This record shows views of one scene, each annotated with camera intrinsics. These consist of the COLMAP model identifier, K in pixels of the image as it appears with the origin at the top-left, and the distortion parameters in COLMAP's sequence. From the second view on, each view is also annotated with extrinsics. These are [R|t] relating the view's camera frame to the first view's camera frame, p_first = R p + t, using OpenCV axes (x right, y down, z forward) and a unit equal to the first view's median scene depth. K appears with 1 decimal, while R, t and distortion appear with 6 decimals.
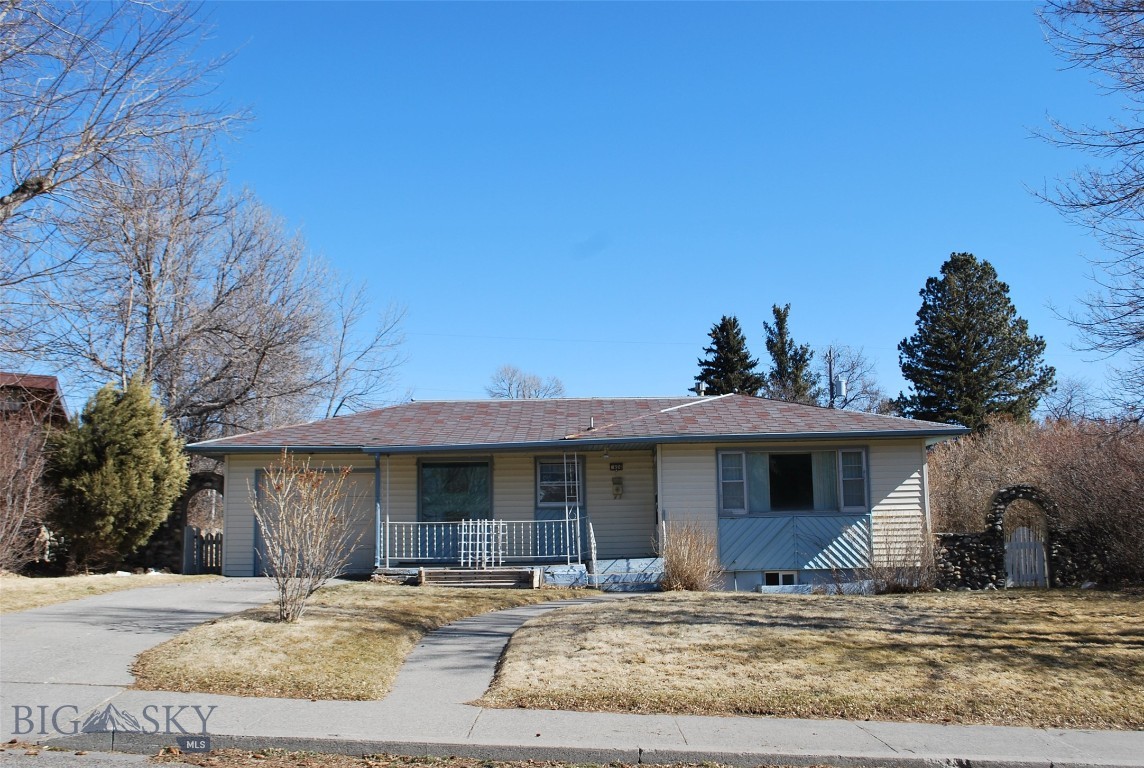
lens RADIAL K [[1173.8, 0, 576.6], [0, 1173.8, 394.2], [0, 0, 1]] dist [-0.074257, 0.000000]
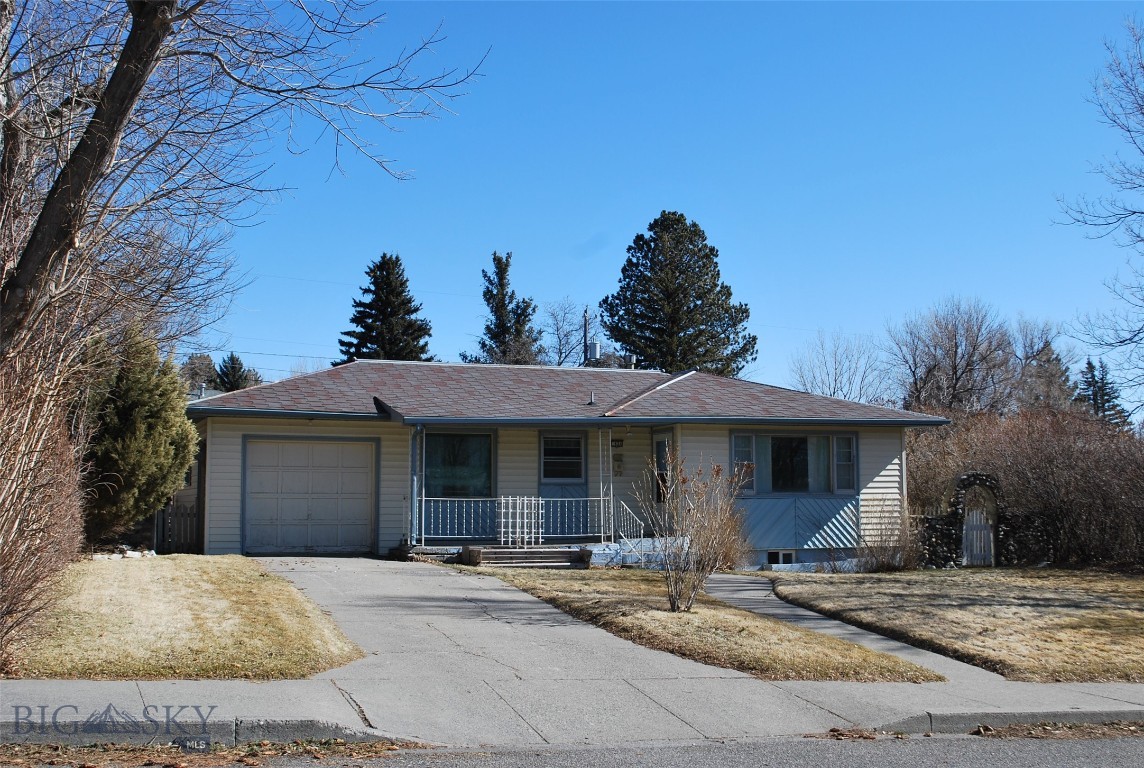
lens RADIAL K [[1324.7, 0, 567.9], [0, 1324.7, 389.4], [0, 0, 1]] dist [-0.070375, 0.000000]
pose [[0.938974, 0.043088, 0.341279, -0.407361], [-0.057652, 0.997803, 0.032646, -0.018069], [-0.339122, -0.050329, 0.939395, -0.029273]]
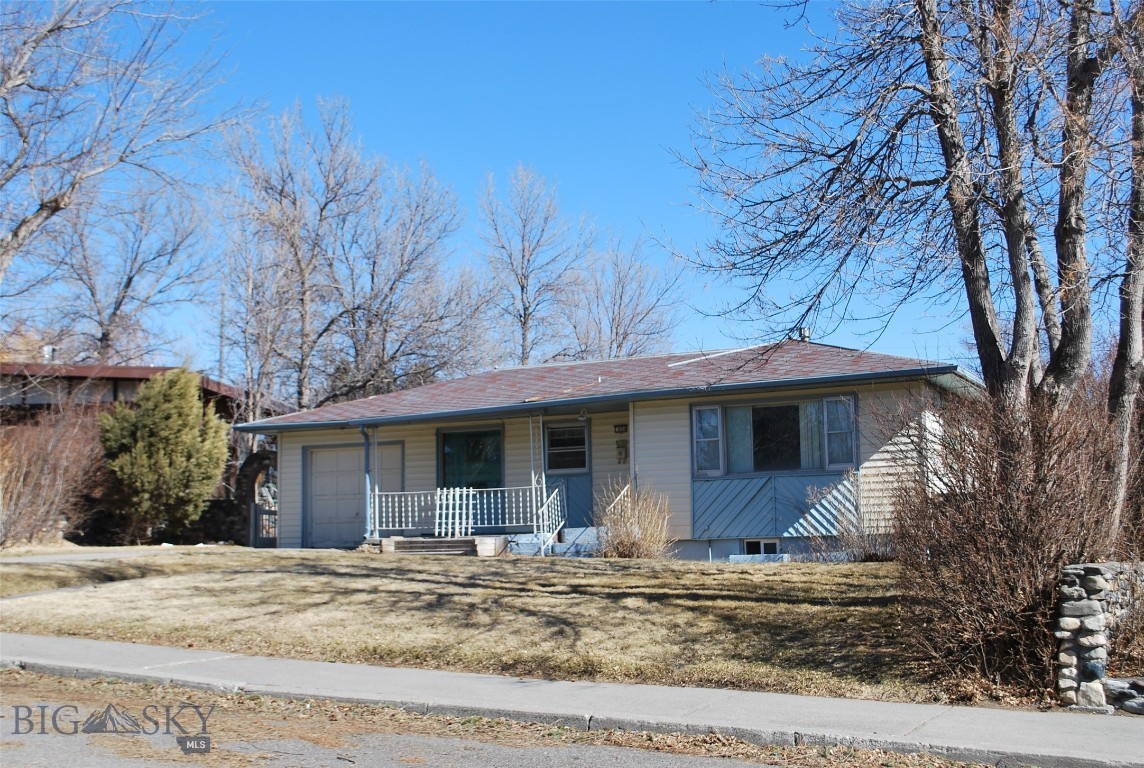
lens RADIAL K [[1453.3, 0, 571.6], [0, 1453.3, 380.1], [0, 0, 1]] dist [-0.079782, 0.000000]
pose [[0.893048, -0.056160, -0.446443, 0.539523], [0.065468, 0.997840, 0.005437, 0.015727], [0.445173, -0.034084, 0.894796, -0.041780]]
